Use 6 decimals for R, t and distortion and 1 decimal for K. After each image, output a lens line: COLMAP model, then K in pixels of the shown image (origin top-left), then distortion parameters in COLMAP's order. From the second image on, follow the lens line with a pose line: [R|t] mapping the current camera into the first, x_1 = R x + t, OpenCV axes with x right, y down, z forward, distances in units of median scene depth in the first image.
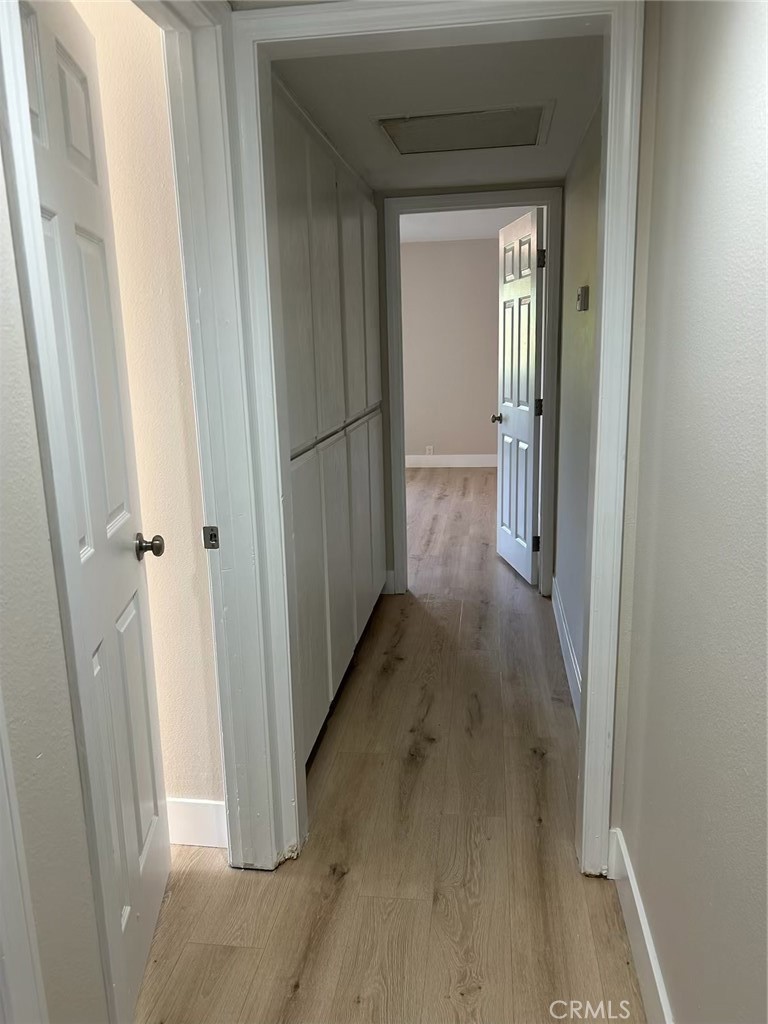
lens RADIAL K [[764.8, 0, 384.0], [0, 764.8, 512.0], [0, 0, 1]] dist [0.181773, -0.409696]
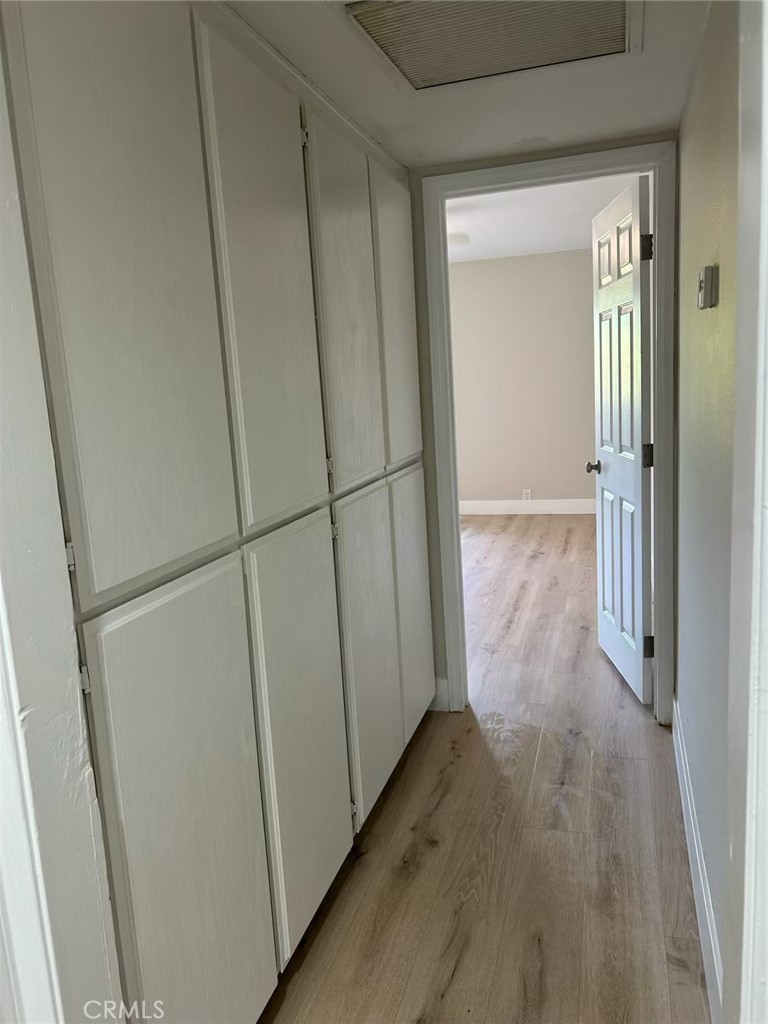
lens RADIAL K [[786.8, 0, 384.0], [0, 786.8, 512.0], [0, 0, 1]] dist [0.053380, -0.060224]
pose [[0.989398, -0.006559, -0.145079, 0.063613], [0.000300, 0.999070, -0.043125, -0.050761], [0.145227, 0.042625, 0.988480, 0.243102]]
